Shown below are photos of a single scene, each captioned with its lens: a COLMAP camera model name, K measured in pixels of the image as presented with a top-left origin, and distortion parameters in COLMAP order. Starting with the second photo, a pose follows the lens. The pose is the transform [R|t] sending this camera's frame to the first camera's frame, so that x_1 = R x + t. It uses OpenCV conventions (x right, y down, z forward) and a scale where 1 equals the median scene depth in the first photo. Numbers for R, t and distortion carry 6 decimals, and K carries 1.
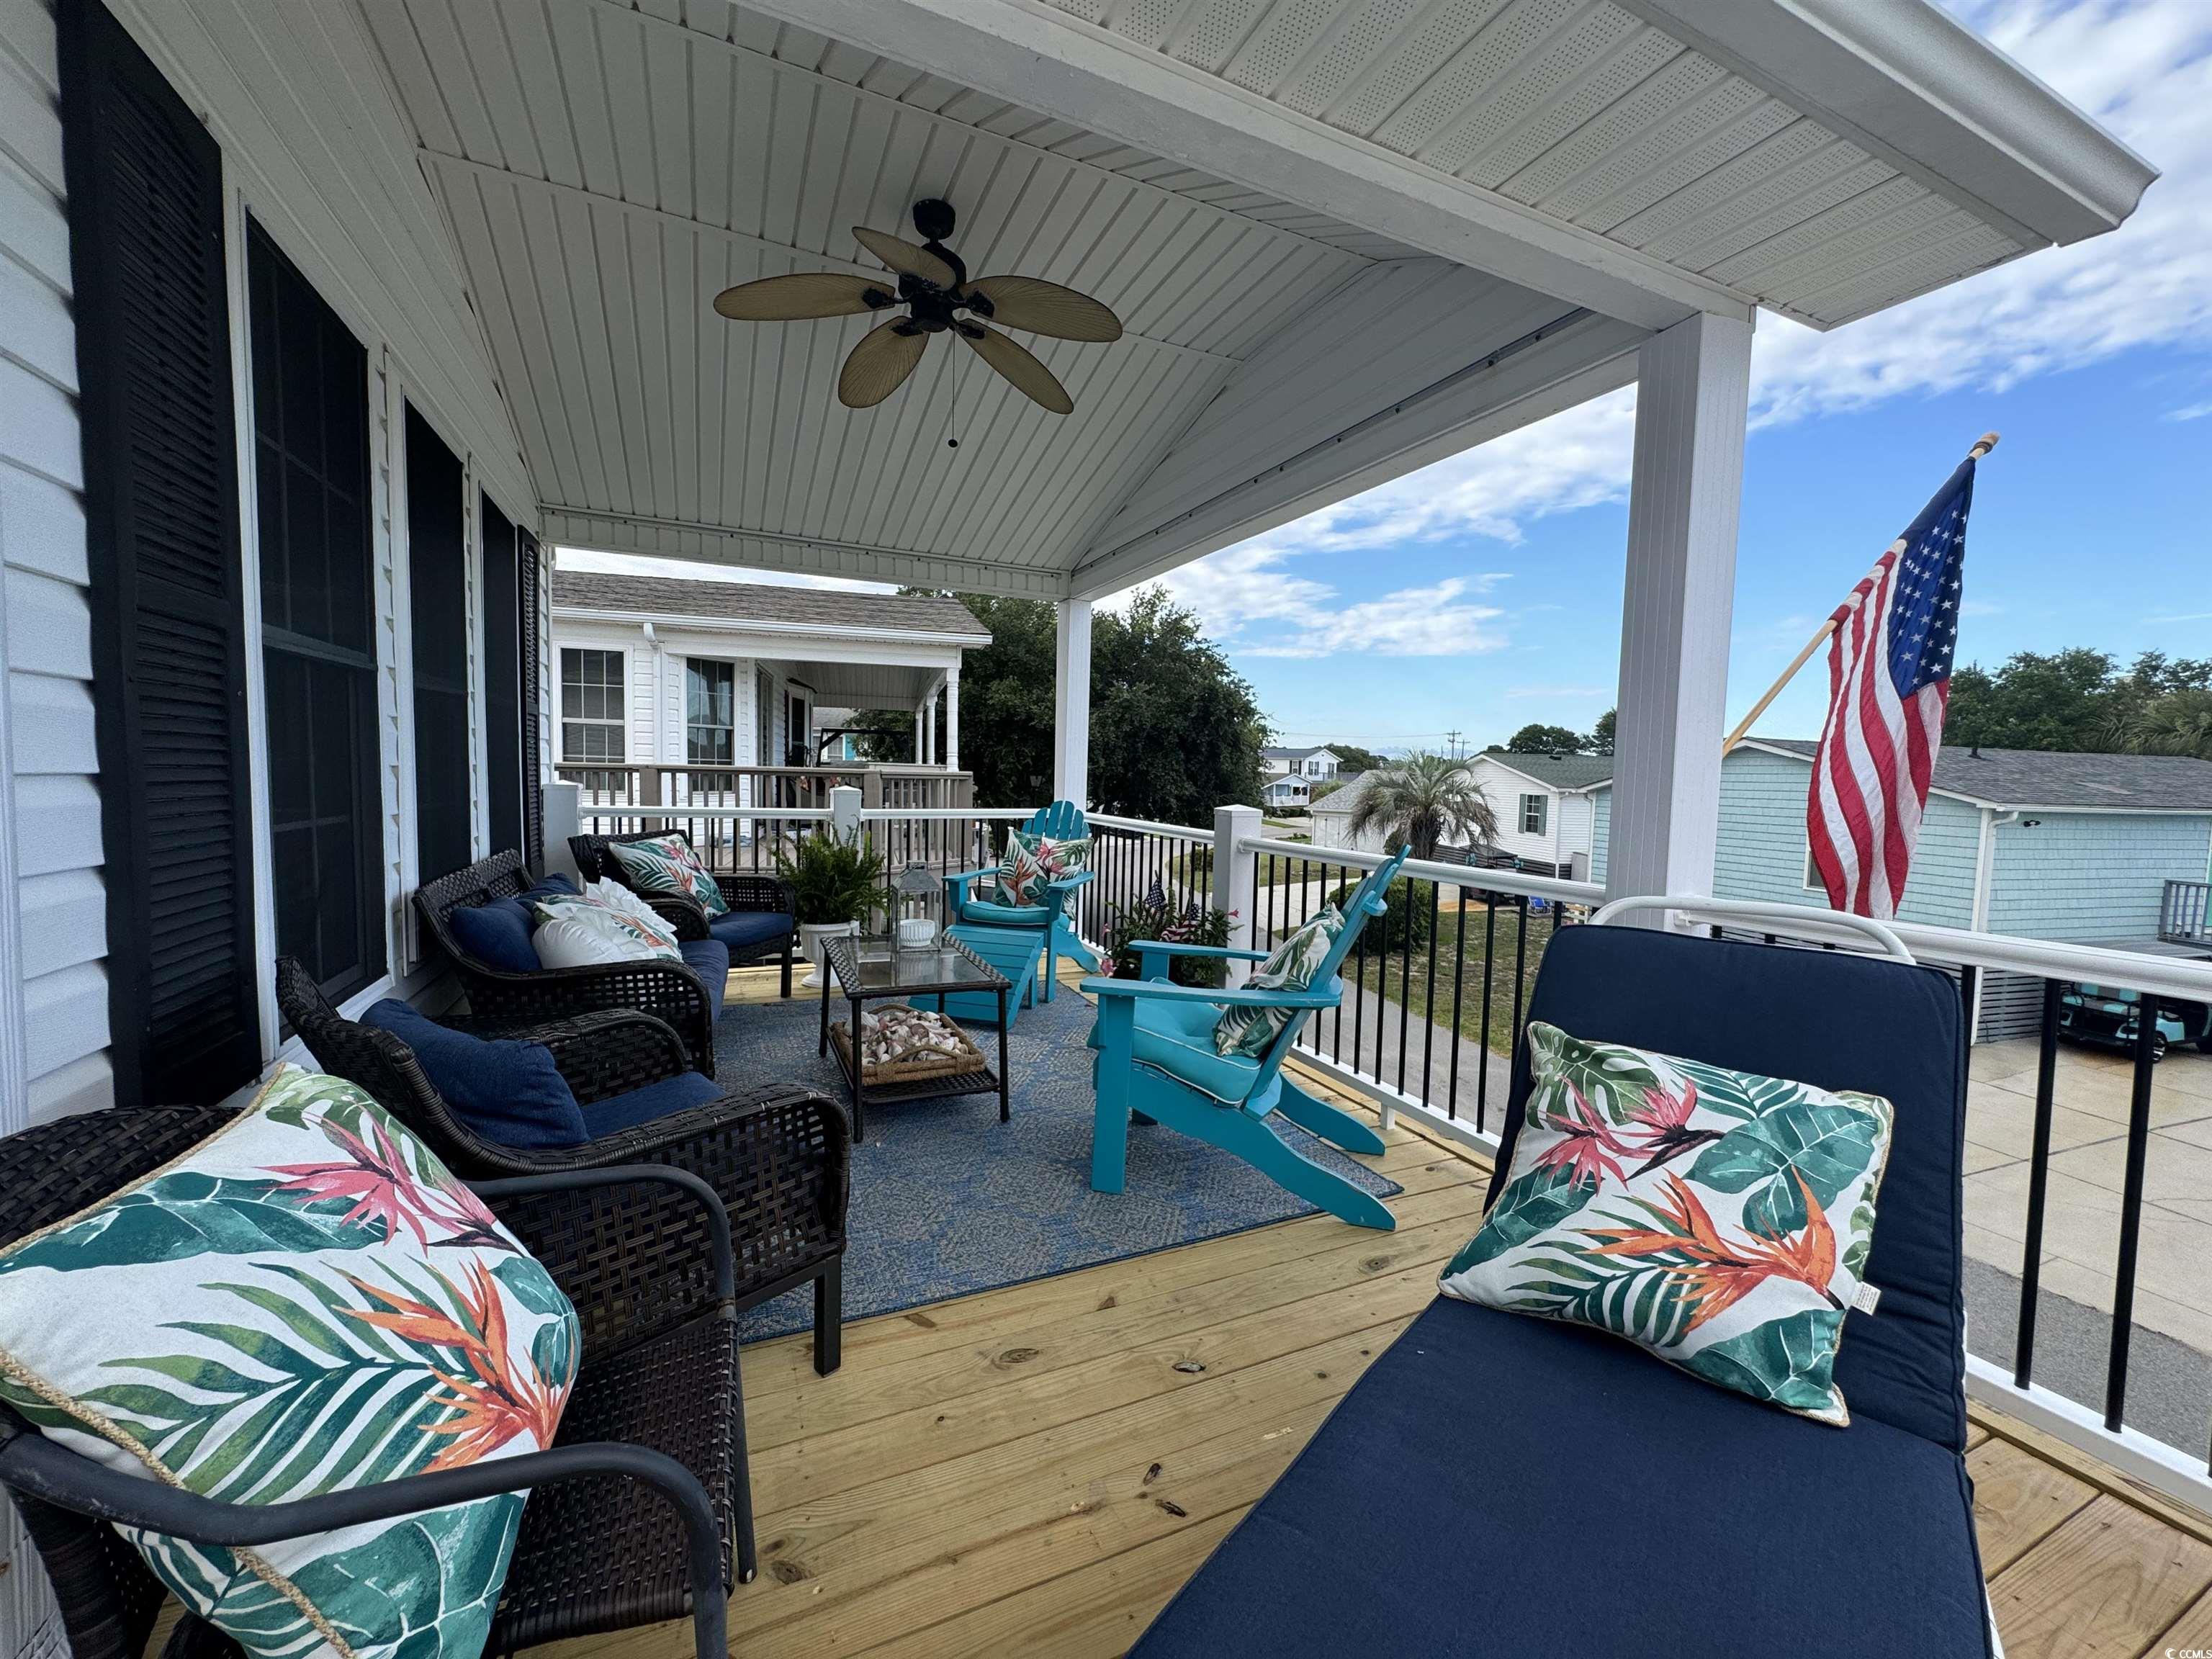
lens RADIAL K [[880.0, 0, 1111.1], [0, 880.0, 821.9], [0, 0, 1]] dist [-0.004199, -0.000229]
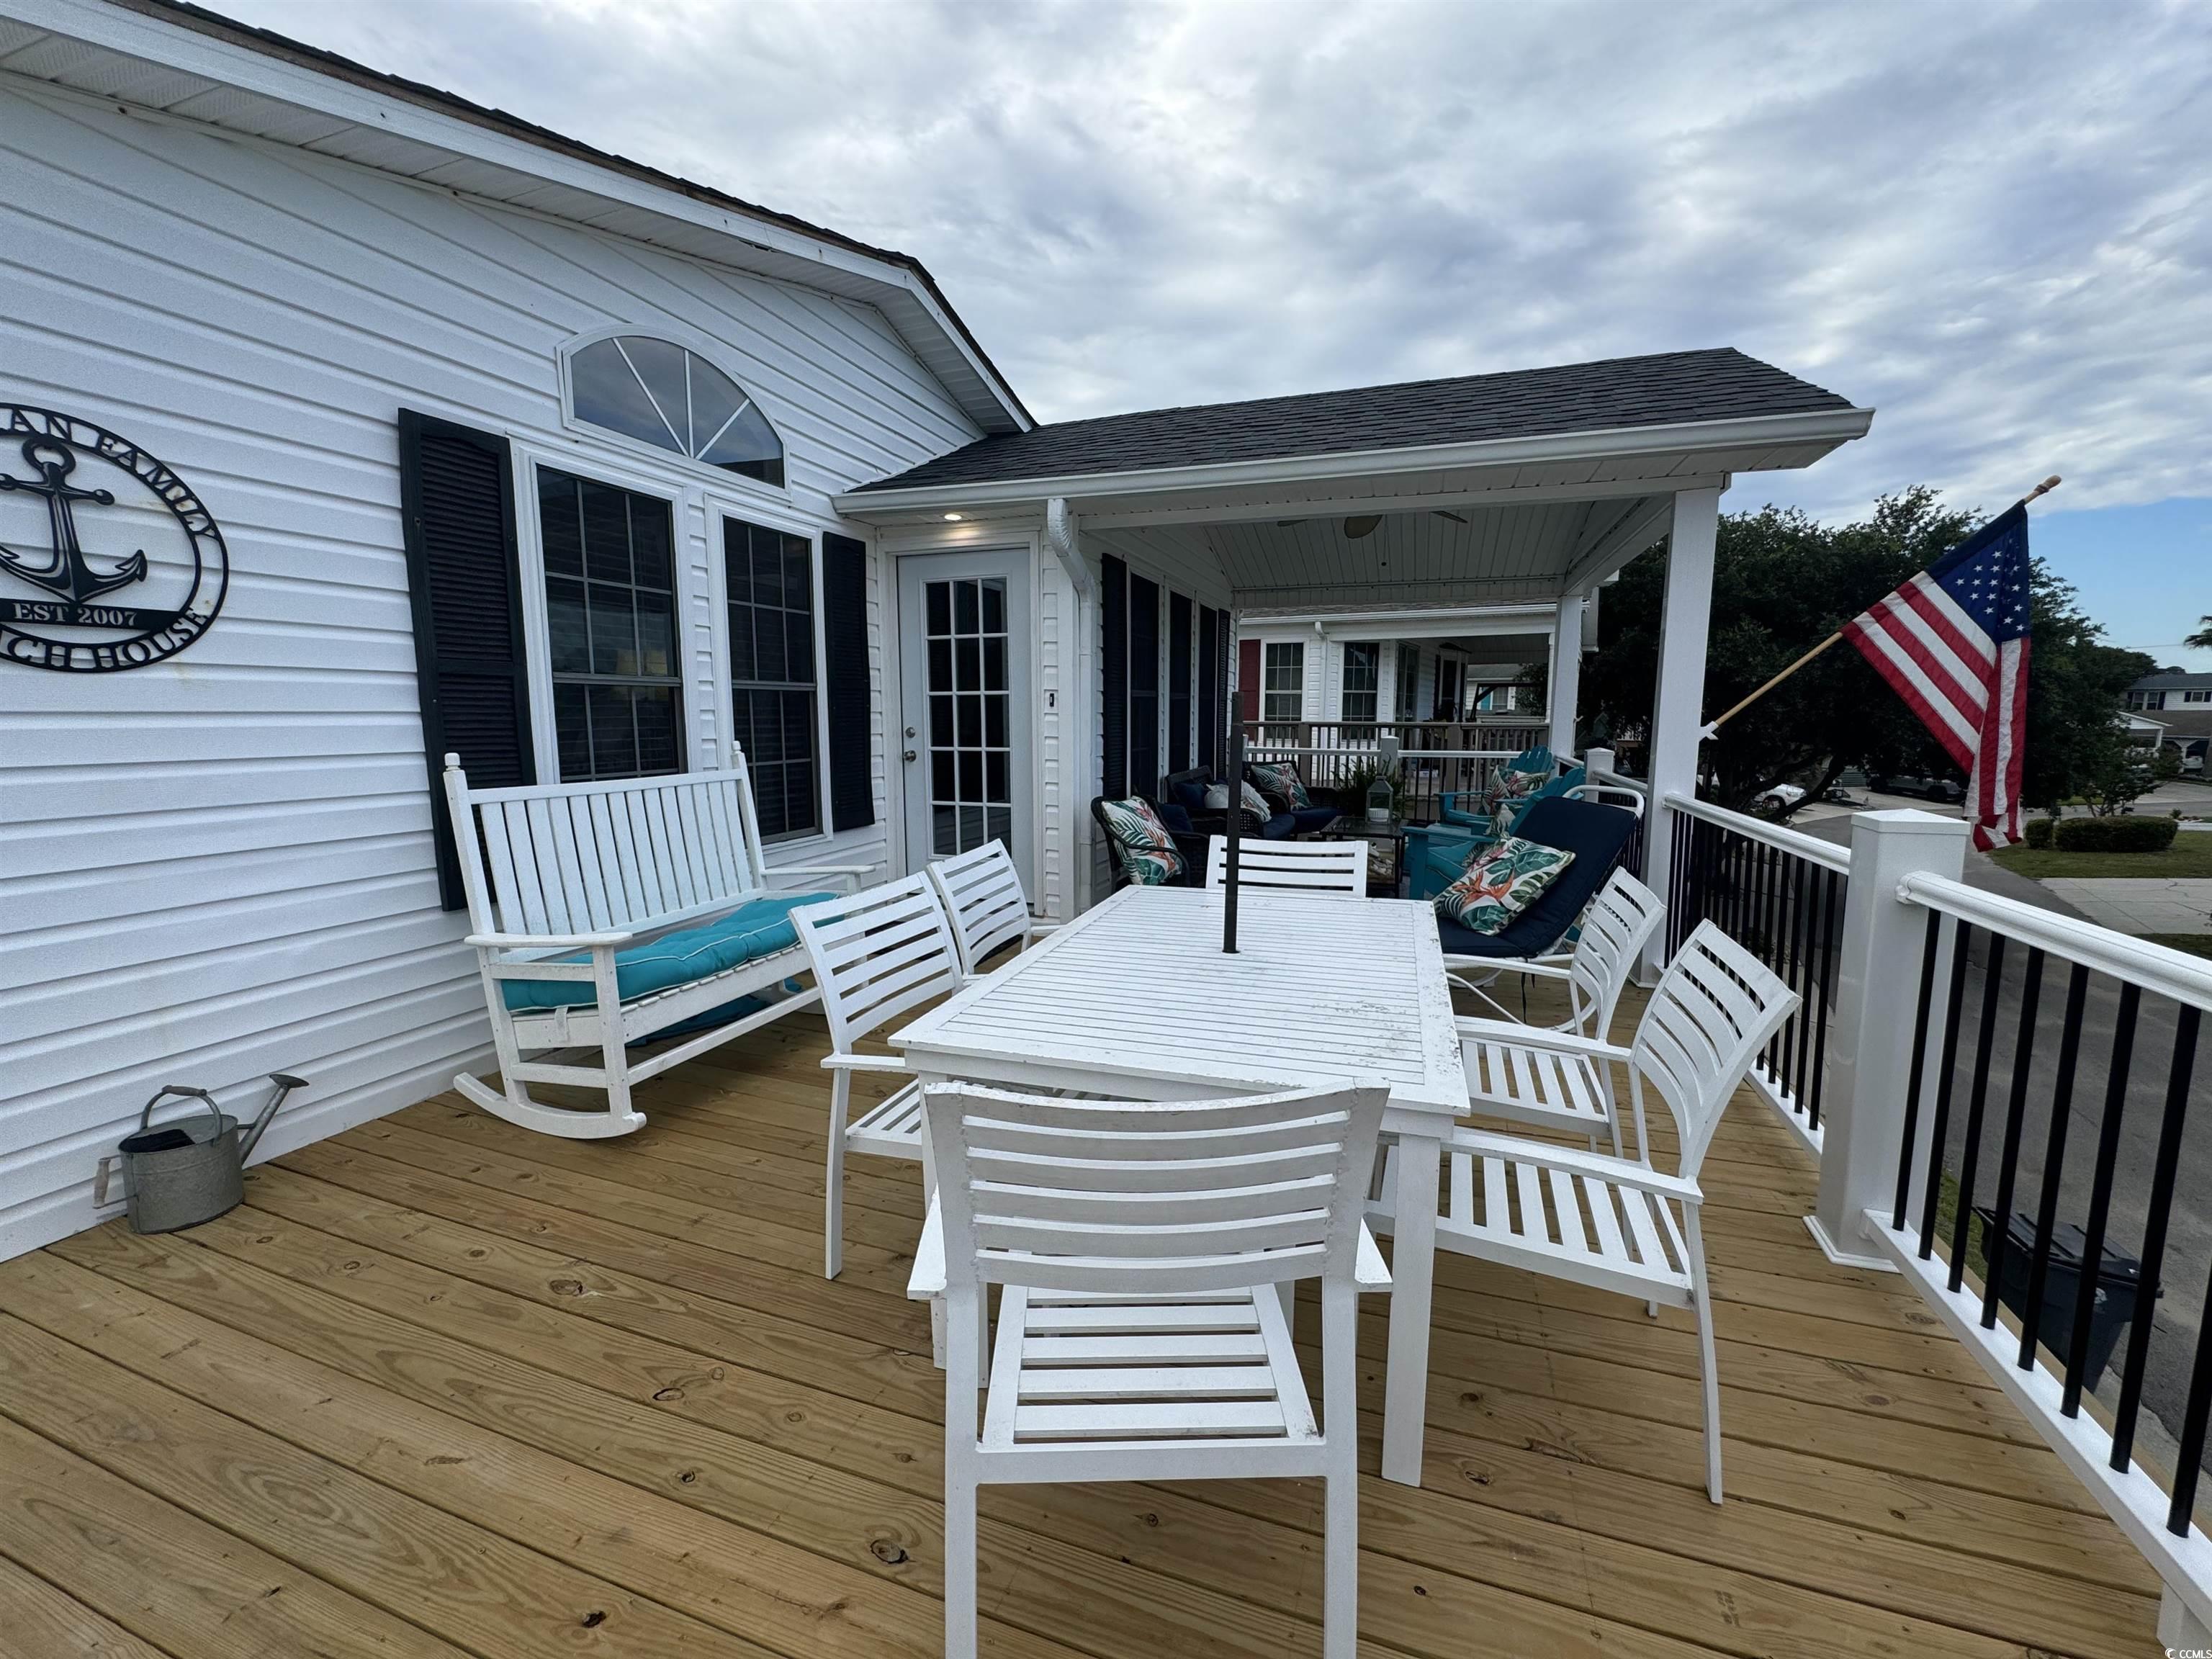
lens RADIAL K [[880.0, 0, 1111.8], [0, 880.0, 824.0], [0, 0, 1]] dist [-0.004199, -0.000229]
pose [[0.717439, 0.065605, -0.693526, 0.245634], [-0.024440, 0.997313, 0.069059, 0.011053], [0.696193, -0.032595, 0.717114, -0.269281]]
